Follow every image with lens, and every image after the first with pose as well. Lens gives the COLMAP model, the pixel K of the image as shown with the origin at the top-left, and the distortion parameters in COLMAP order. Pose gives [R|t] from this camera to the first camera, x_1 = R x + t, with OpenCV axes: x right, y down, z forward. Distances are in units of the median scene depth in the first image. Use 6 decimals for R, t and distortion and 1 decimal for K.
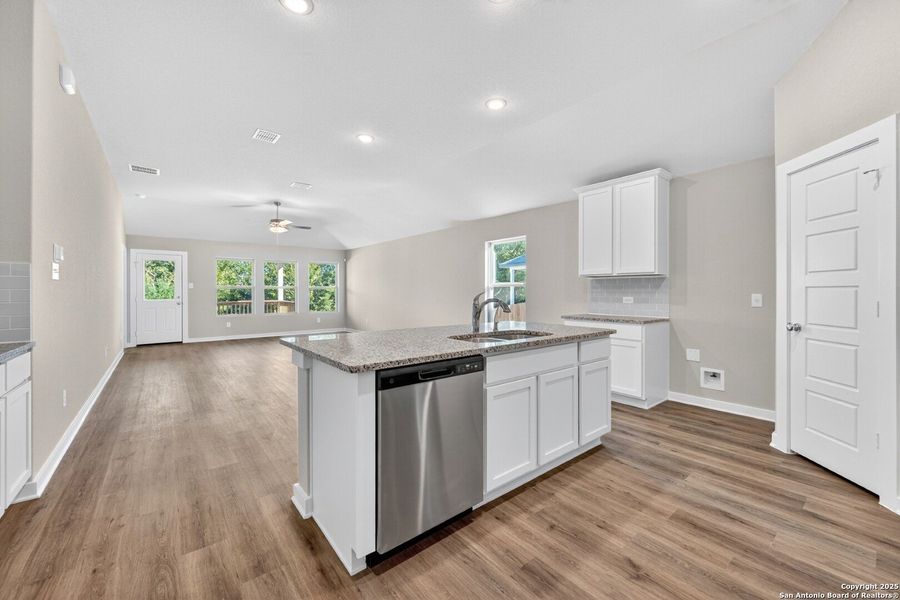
lens RADIAL K [[358.7, 0, 451.3], [0, 358.7, 291.3], [0, 0, 1]] dist [-0.000258, -0.000515]
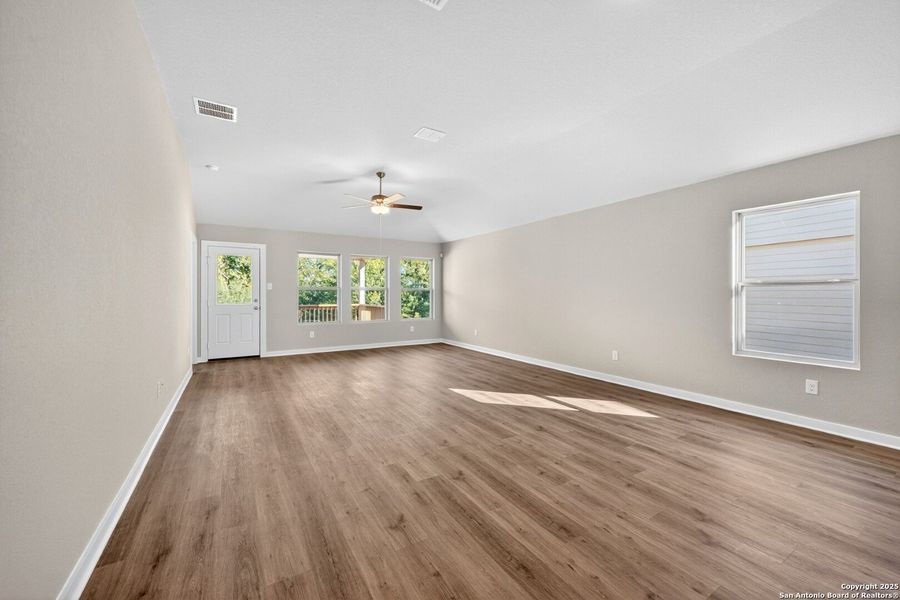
lens RADIAL K [[358.7, 0, 452.6], [0, 358.7, 292.1], [0, 0, 1]] dist [-0.000258, -0.000515]
pose [[0.991369, 0.001133, -0.131093, -0.234499], [-0.001624, 0.999992, -0.003633, -0.000151], [0.131088, 0.003815, 0.991363, 0.280569]]
